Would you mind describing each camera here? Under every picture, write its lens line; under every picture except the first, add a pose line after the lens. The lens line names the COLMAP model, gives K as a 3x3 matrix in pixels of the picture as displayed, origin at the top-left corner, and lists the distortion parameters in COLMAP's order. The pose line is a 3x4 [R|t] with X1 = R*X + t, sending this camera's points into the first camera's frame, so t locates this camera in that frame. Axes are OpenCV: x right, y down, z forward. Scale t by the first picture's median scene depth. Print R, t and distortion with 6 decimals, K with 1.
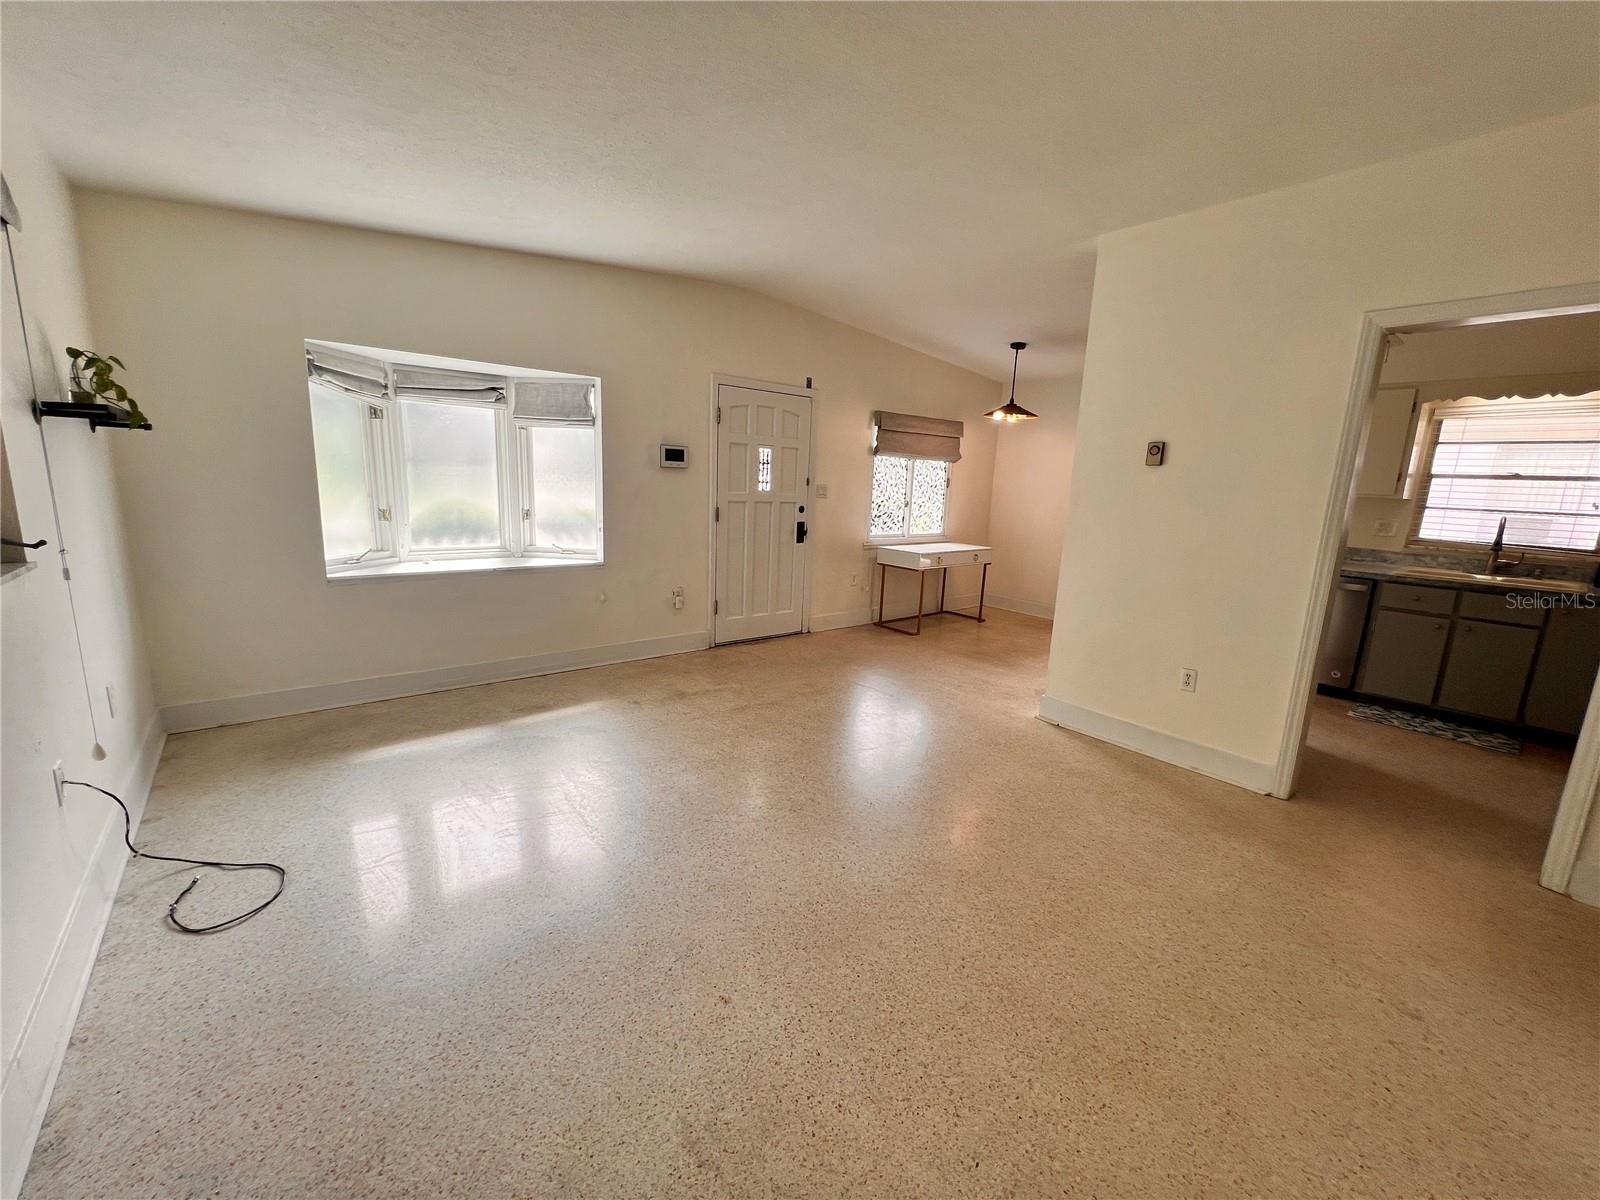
lens RADIAL K [[639.4, 0, 793.8], [0, 639.4, 598.1], [0, 0, 1]] dist [-0.001555, 0.000300]
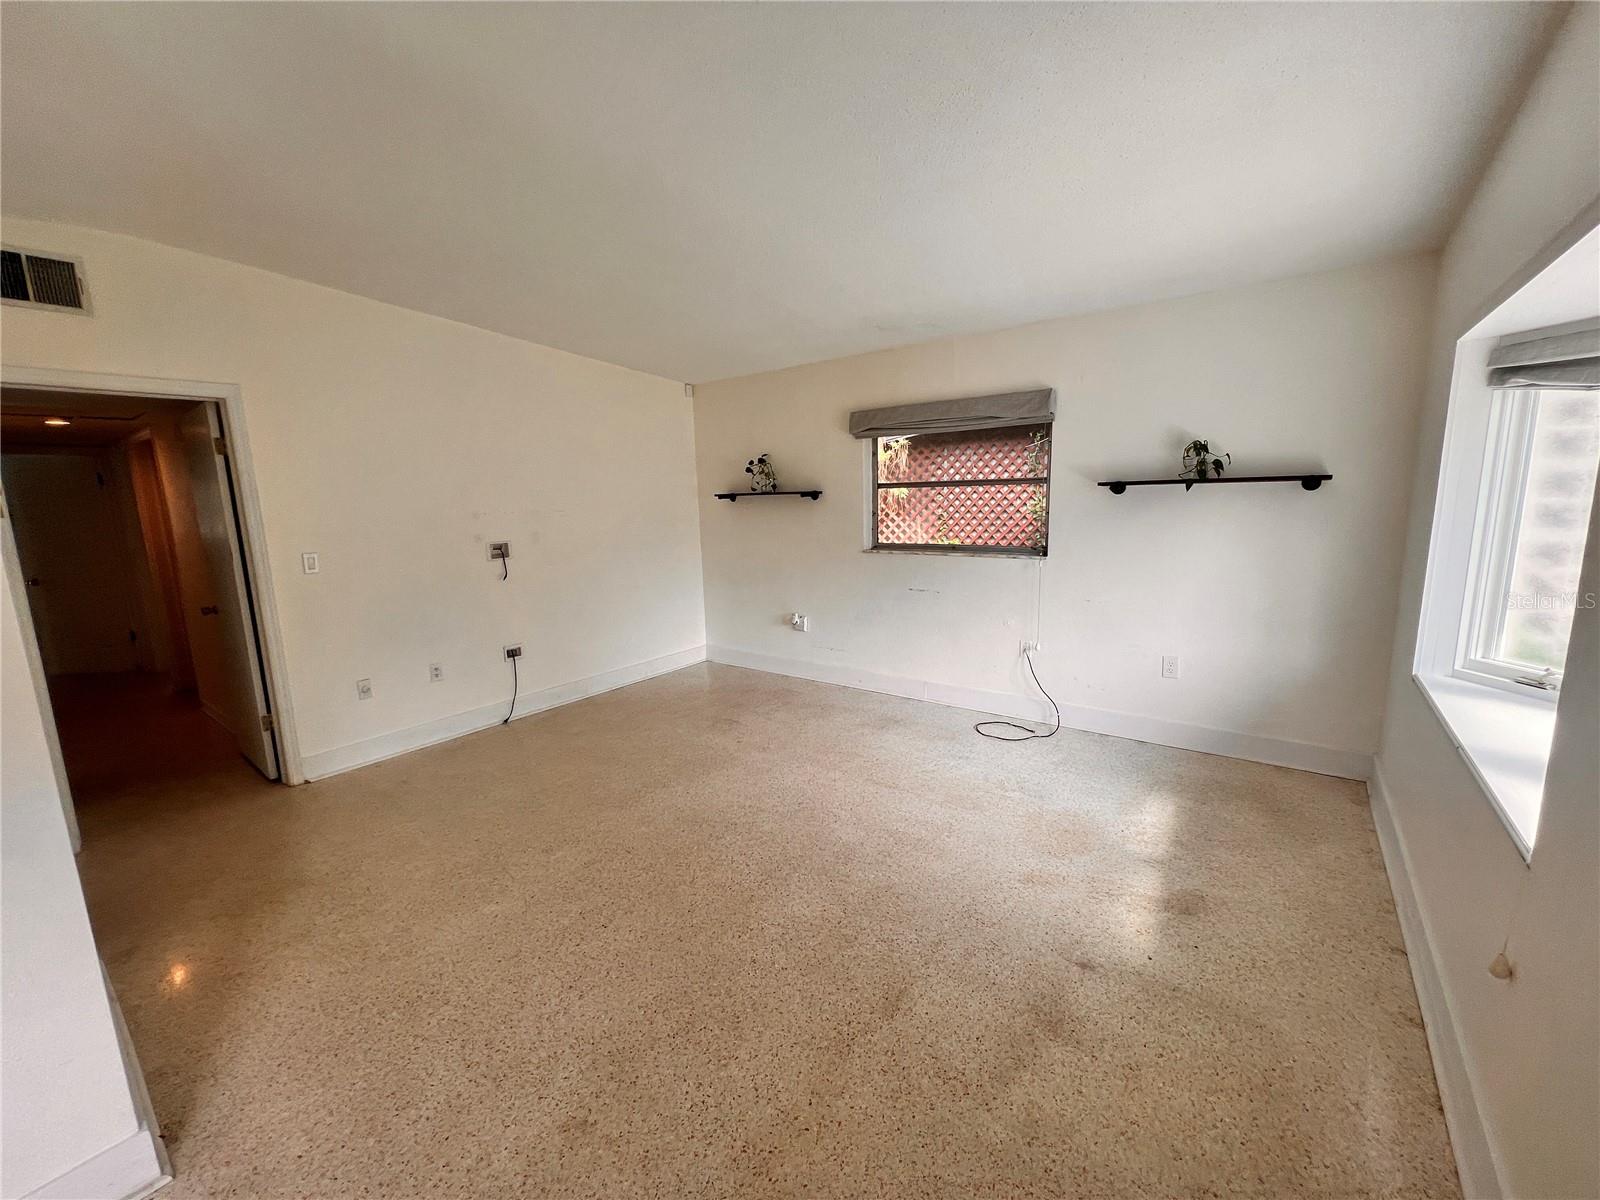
lens RADIAL K [[639.4, 0, 798.1], [0, 639.4, 602.6], [0, 0, 1]] dist [-0.001555, 0.000300]
pose [[-0.971287, 0.029441, -0.236081, 0.073269], [-0.053192, 0.940320, 0.336108, -0.208633], [0.231887, 0.339015, -0.911755, 0.982830]]
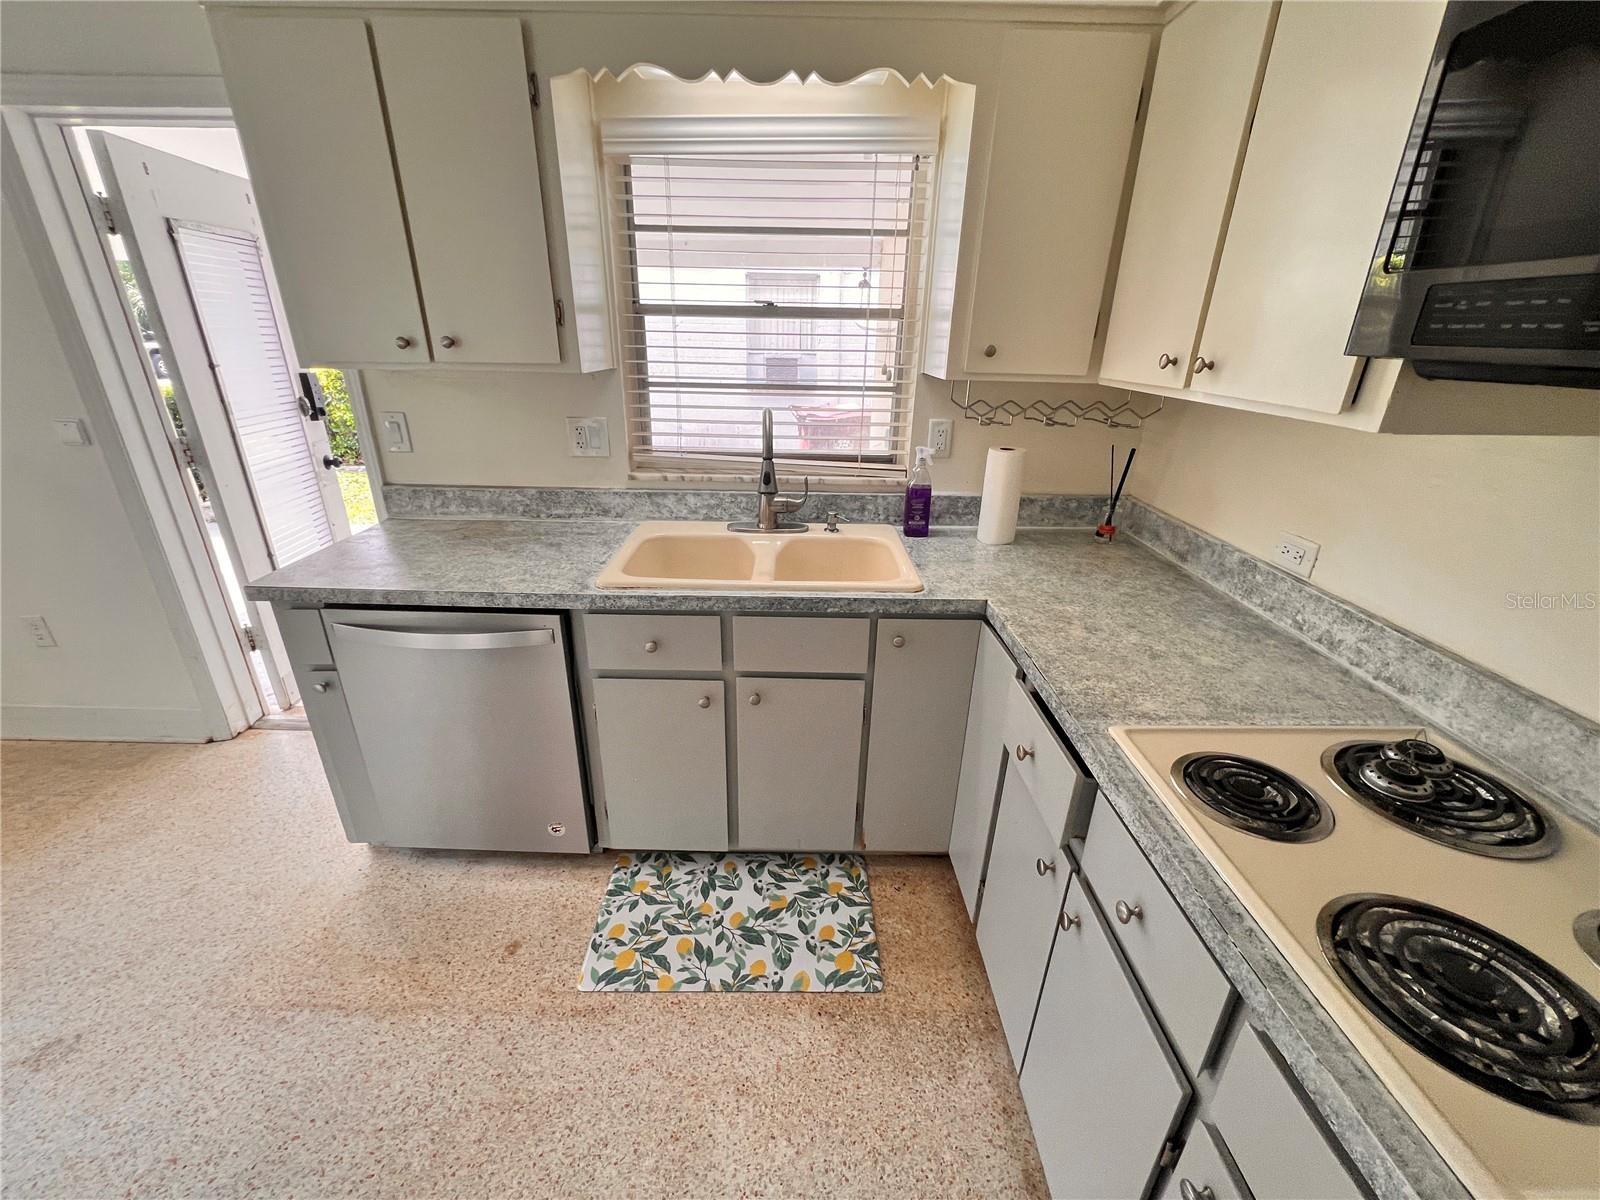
lens RADIAL K [[641.8, 0, 791.5], [0, 641.8, 599.7], [0, 0, 1]] dist [-0.001955, 0.000378]
pose [[0.635968, -0.320642, 0.701950, 0.604958], [0.152678, 0.943895, 0.292833, -0.101418], [-0.756461, -0.079060, 0.649242, 0.542236]]
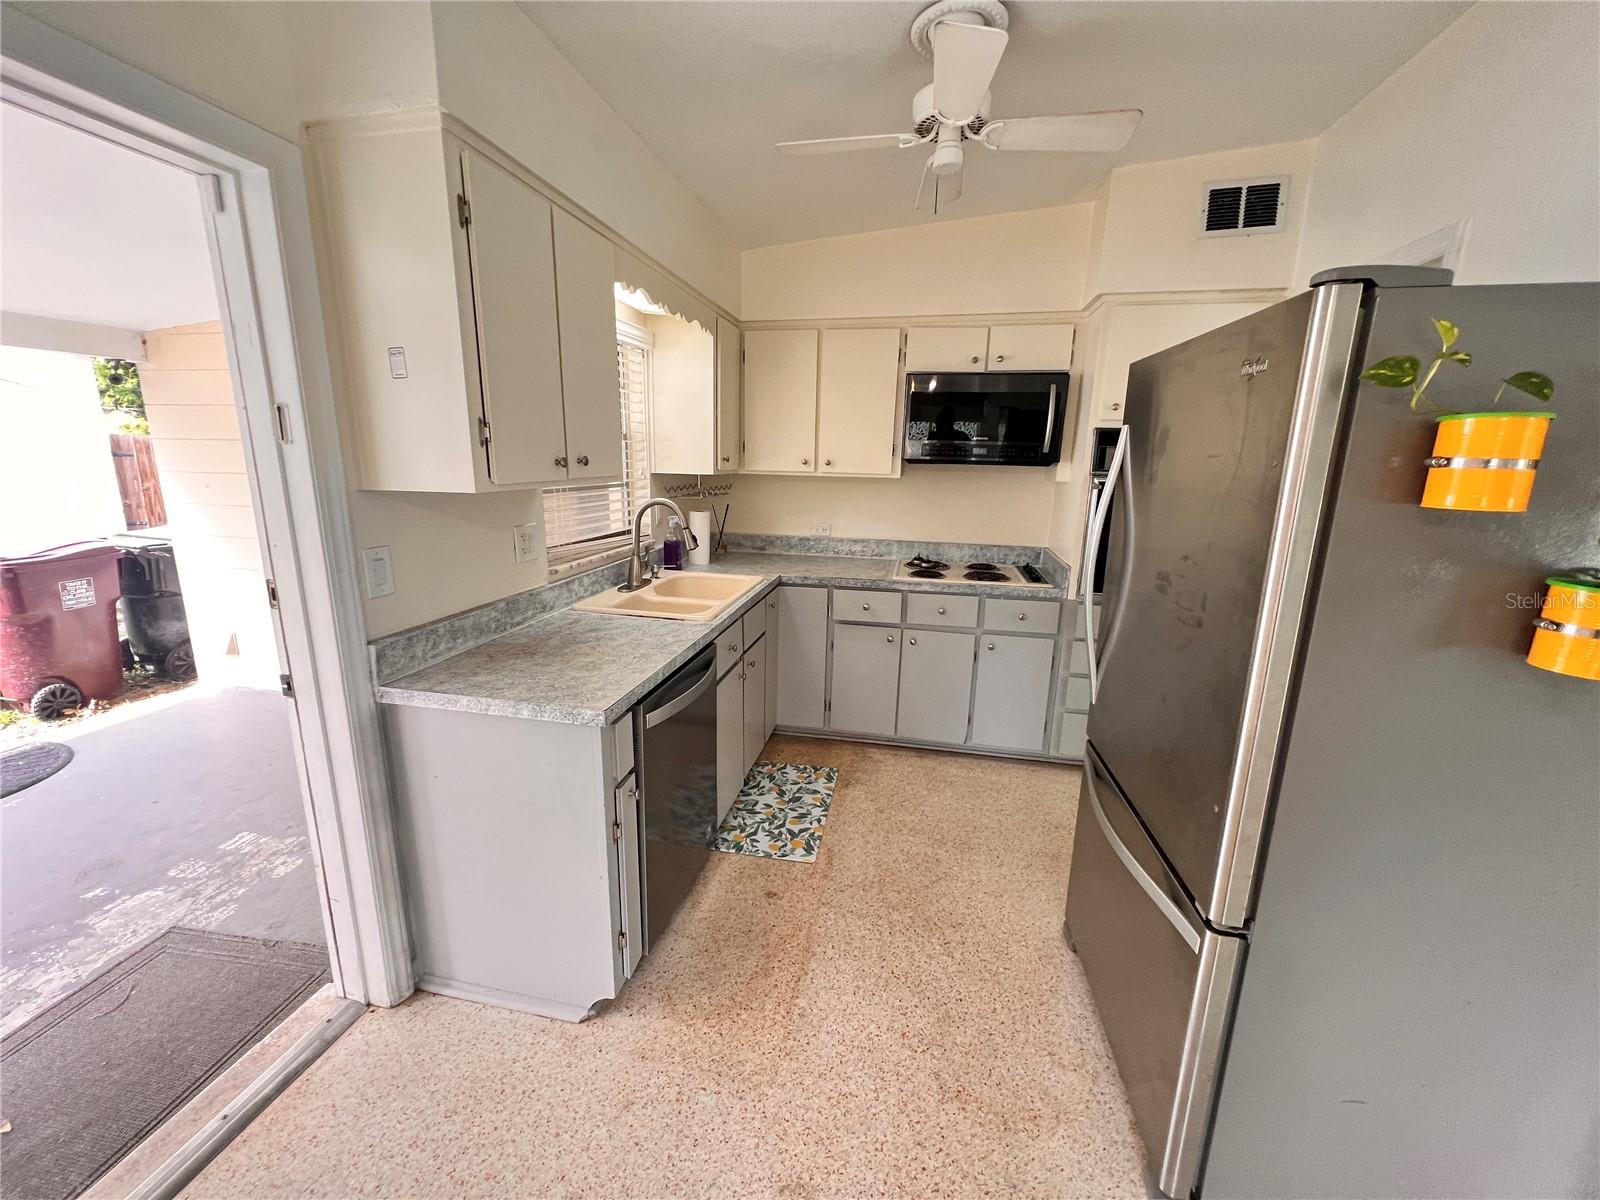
lens RADIAL K [[639.4, 0, 795.8], [0, 639.4, 601.2], [0, 0, 1]] dist [-0.001555, 0.000300]
pose [[-0.630881, -0.220558, 0.743871, 0.400062], [0.104003, 0.926053, 0.362781, -0.198162], [-0.768878, 0.306236, -0.561290, 1.013048]]
